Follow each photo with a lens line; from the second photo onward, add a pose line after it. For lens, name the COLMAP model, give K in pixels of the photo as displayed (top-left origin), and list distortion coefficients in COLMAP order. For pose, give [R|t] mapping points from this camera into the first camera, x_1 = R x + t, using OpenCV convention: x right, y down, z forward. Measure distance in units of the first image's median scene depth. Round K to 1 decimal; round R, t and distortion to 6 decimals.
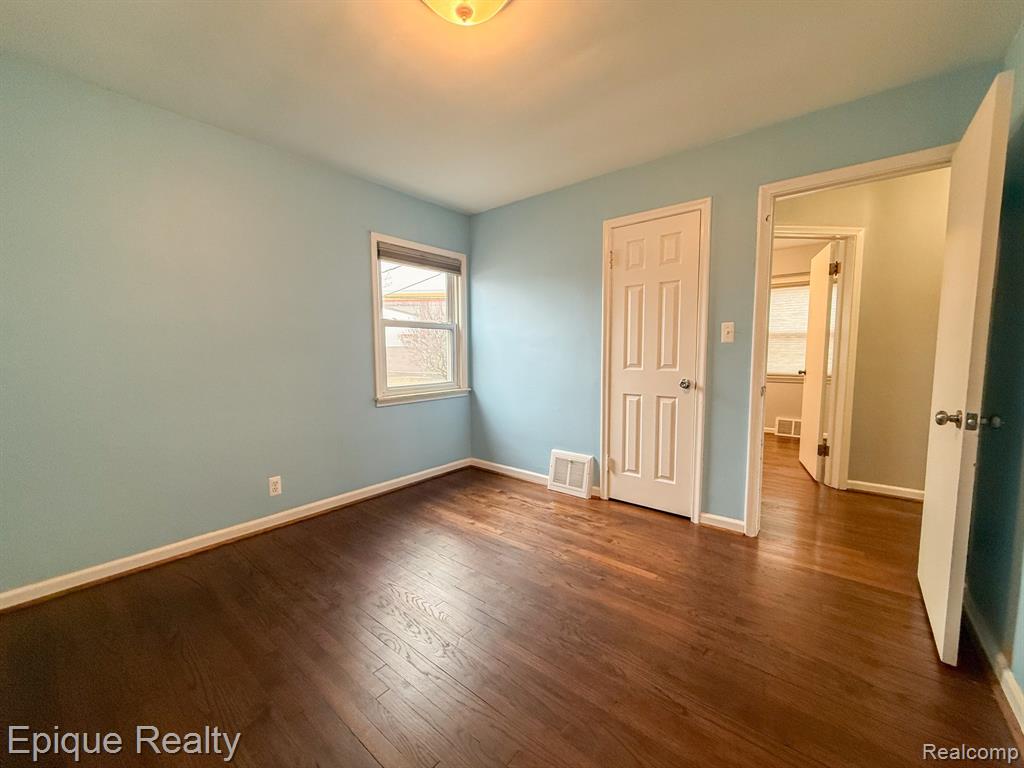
lens RADIAL K [[407.4, 0, 504.3], [0, 407.4, 383.2], [0, 0, 1]] dist [-0.003385, -0.000214]
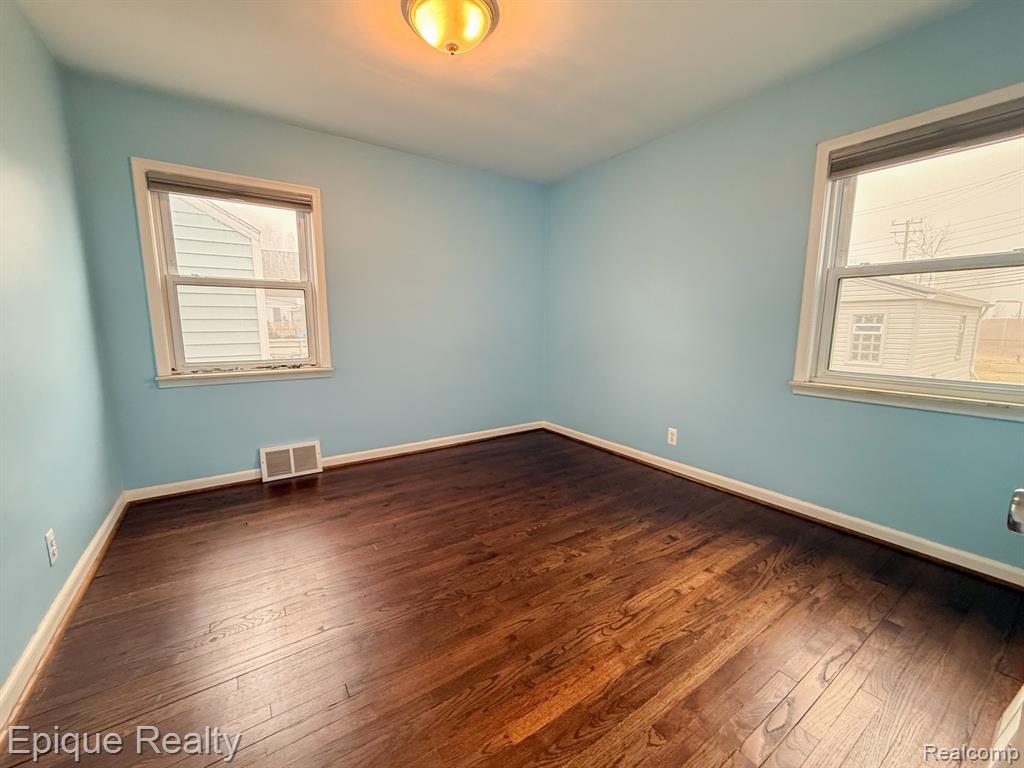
lens RADIAL K [[407.4, 0, 504.3], [0, 407.4, 383.2], [0, 0, 1]] dist [-0.003385, -0.000214]
pose [[-0.283972, 0.141694, -0.948305, 0.597029], [-0.080796, 0.981967, 0.170918, -0.047867], [0.955422, 0.125155, -0.267403, 0.793591]]
